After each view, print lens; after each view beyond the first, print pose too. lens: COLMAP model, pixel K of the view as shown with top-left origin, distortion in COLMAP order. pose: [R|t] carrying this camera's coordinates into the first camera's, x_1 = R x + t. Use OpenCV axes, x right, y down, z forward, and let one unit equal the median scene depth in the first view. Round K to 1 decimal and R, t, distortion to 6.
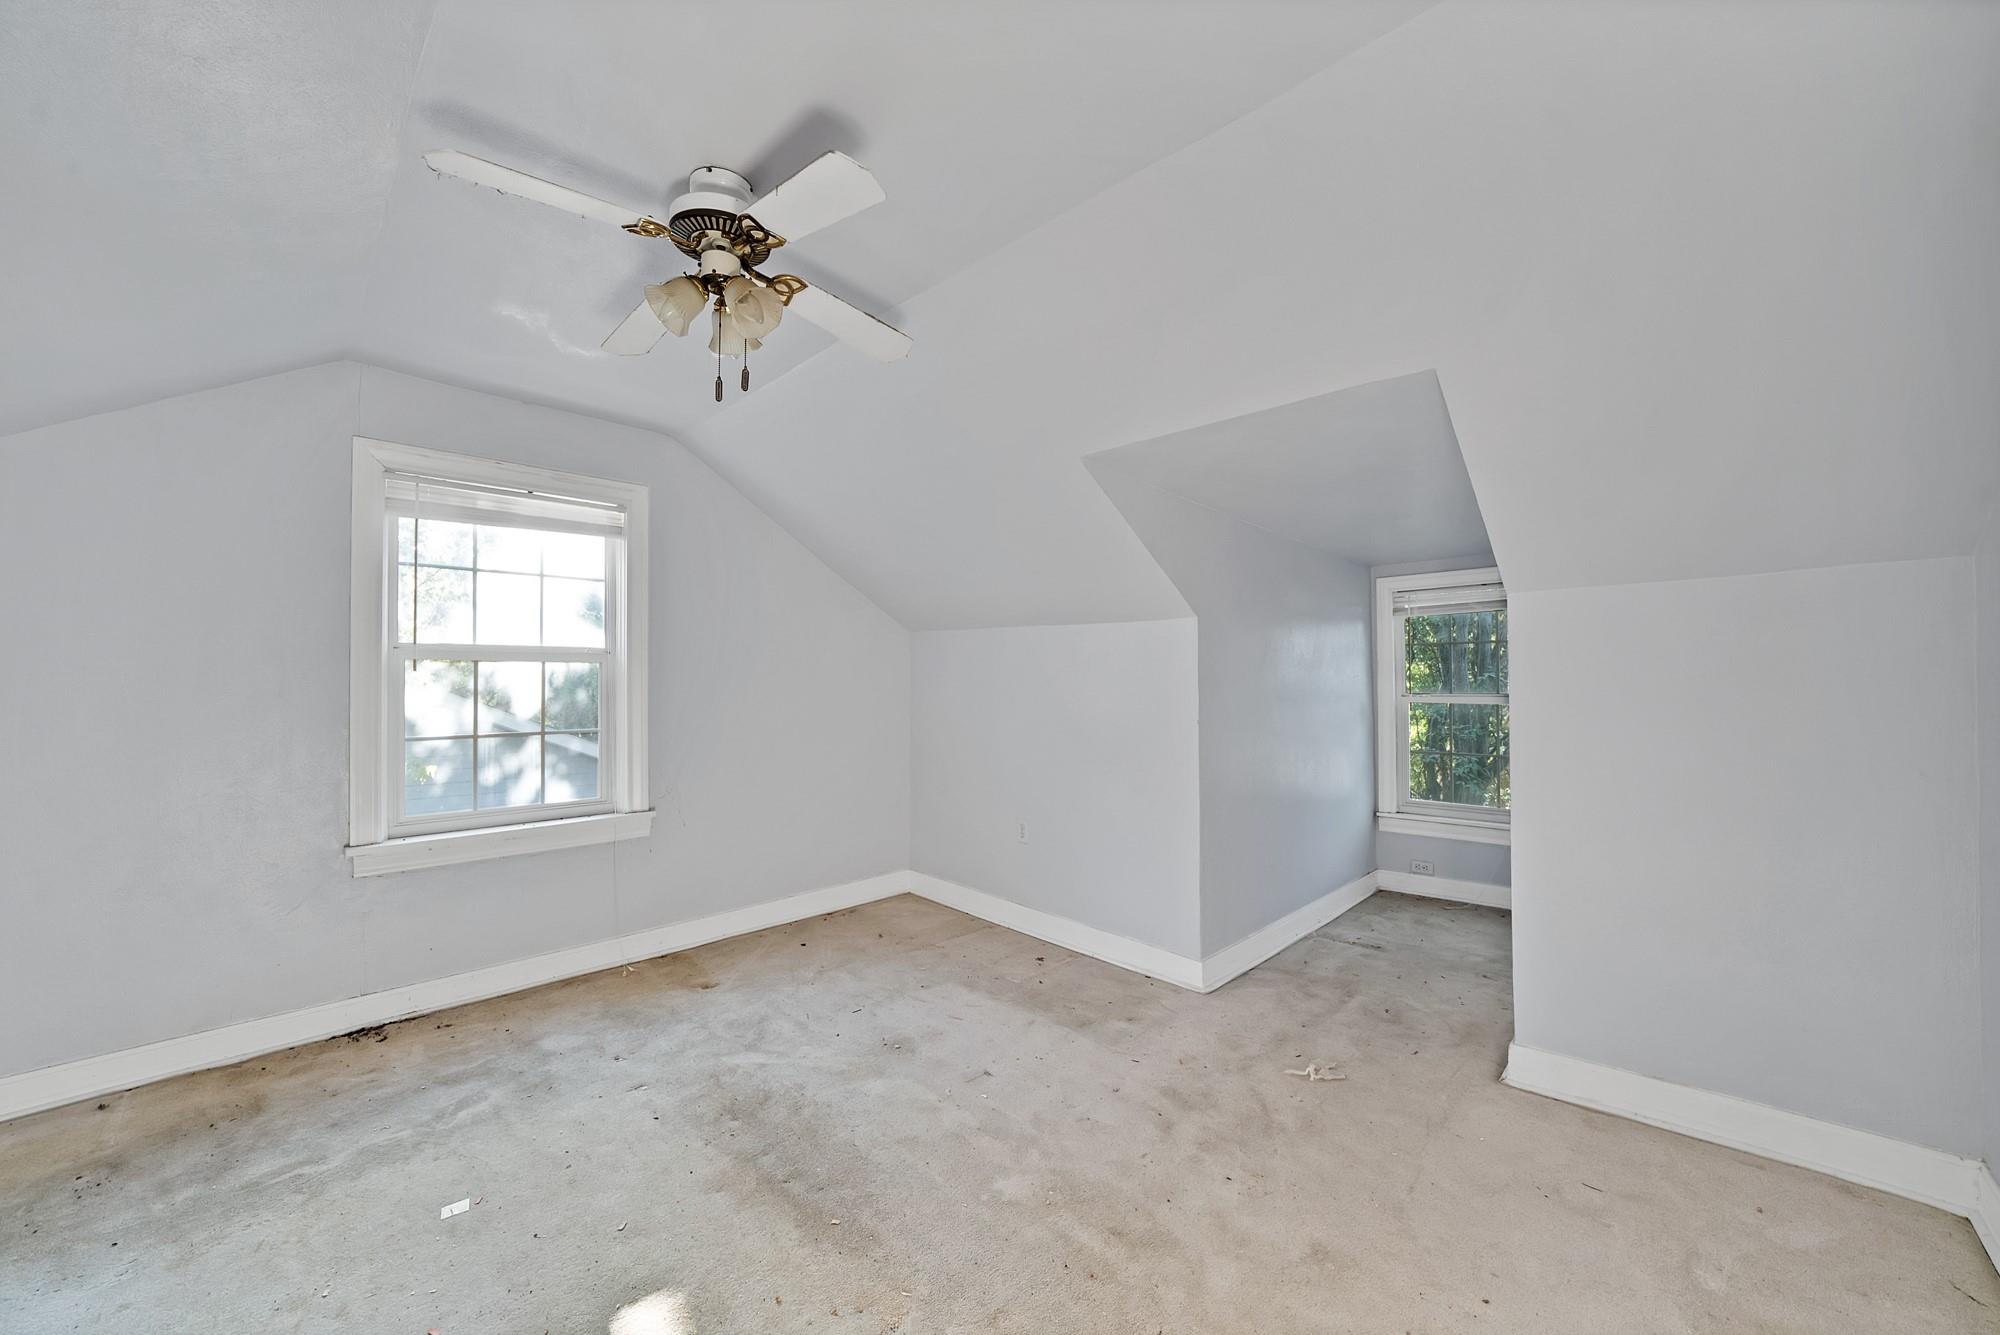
lens RADIAL K [[727.5, 0, 990.6], [0, 727.5, 669.7], [0, 0, 1]] dist [-0.027761, 0.002822]
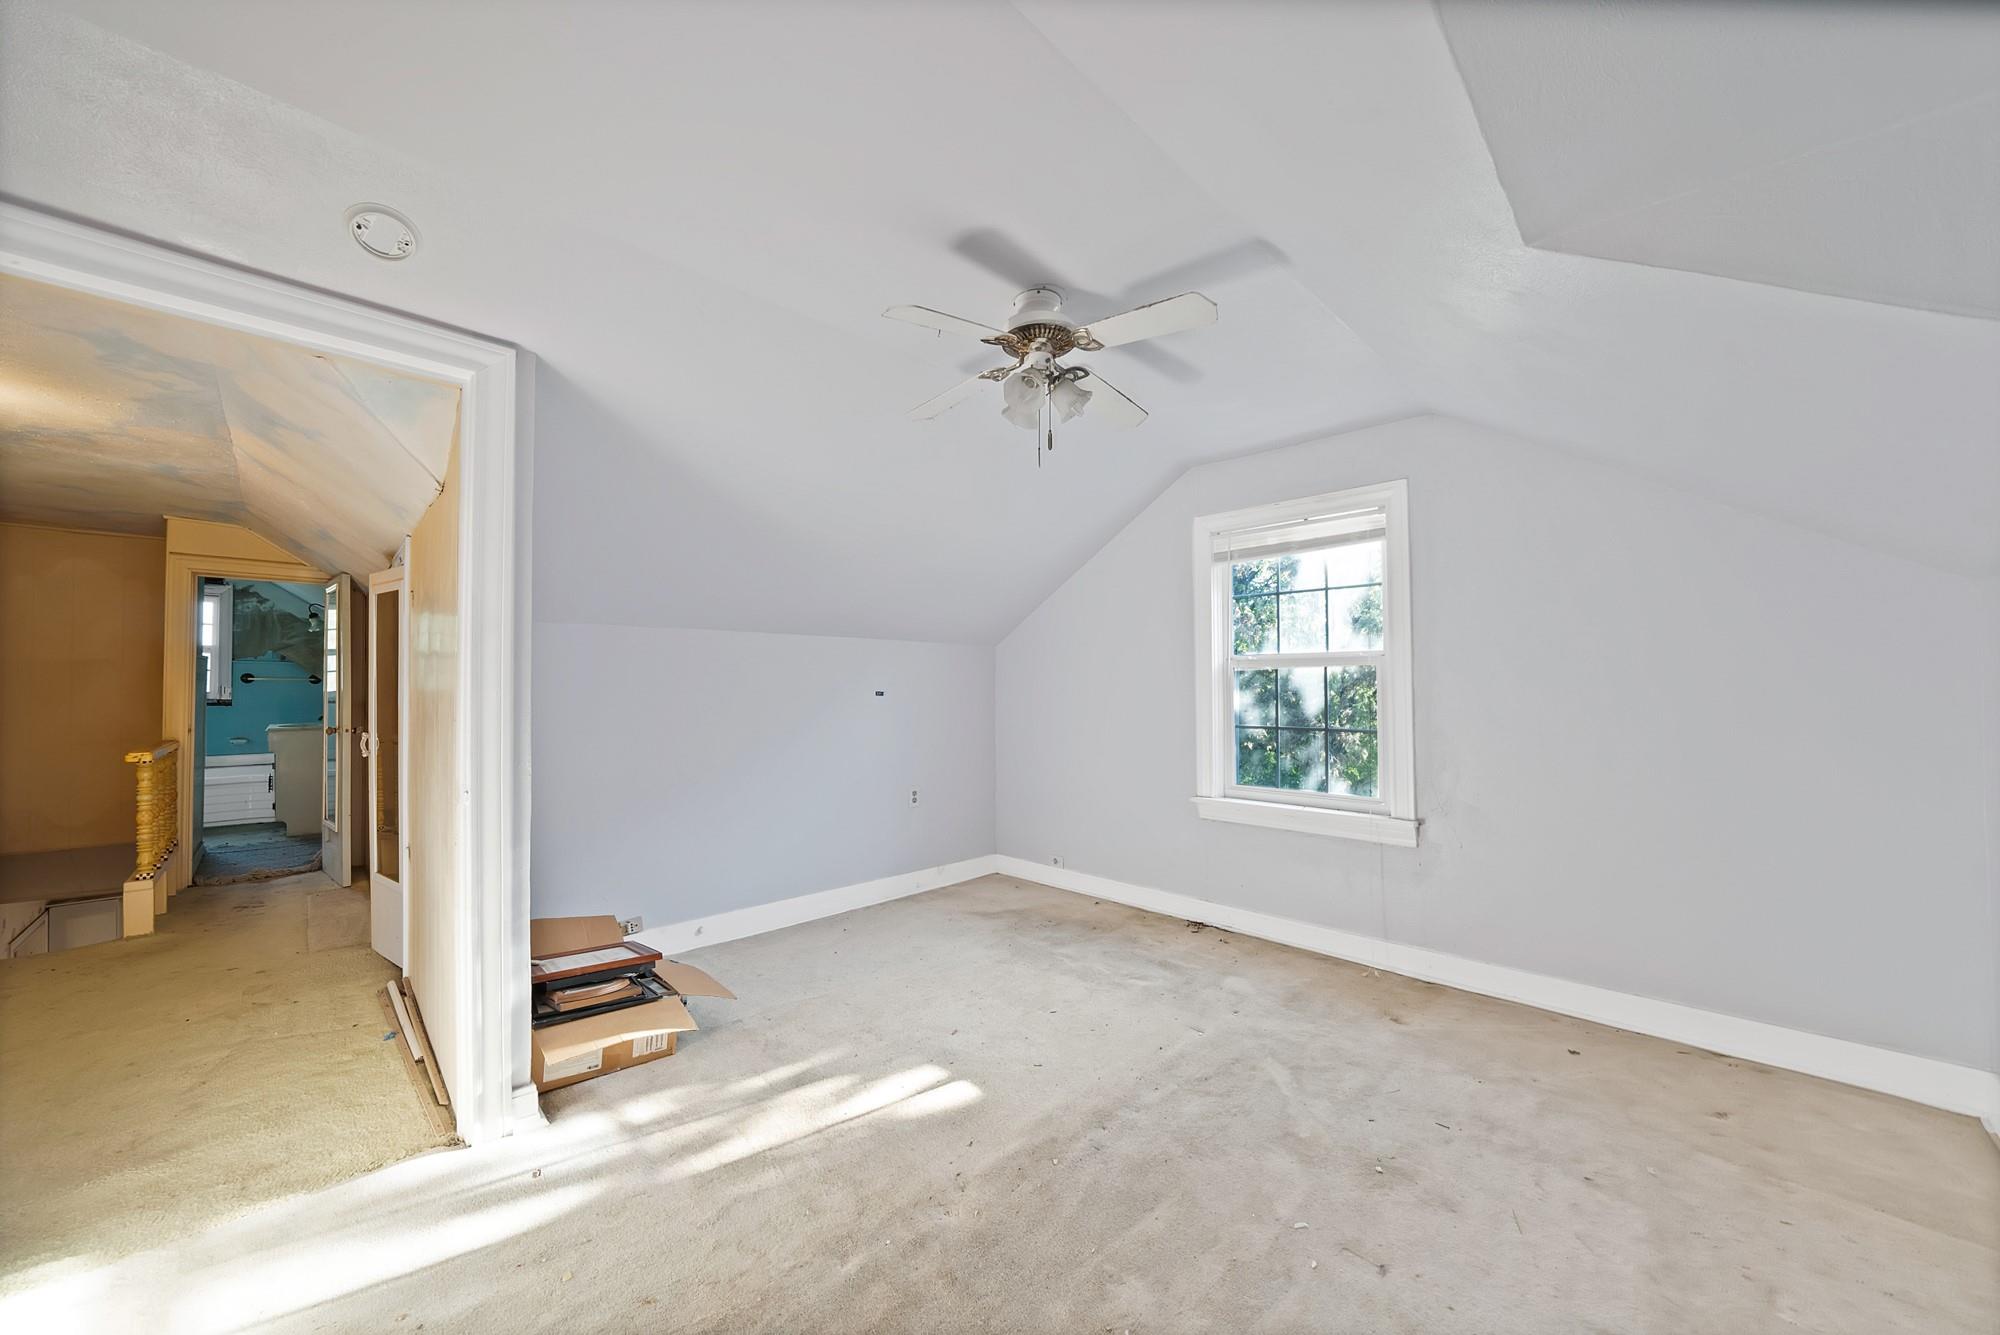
lens RADIAL K [[732.1, 0, 1019.7], [0, 732.1, 685.1], [0, 0, 1]] dist [-0.031096, 0.002621]
pose [[0.015098, 0.002373, -0.999883, 0.543309], [0.013064, 0.999911, 0.002571, 0.009592], [0.999801, -0.013101, 0.015065, 0.553251]]
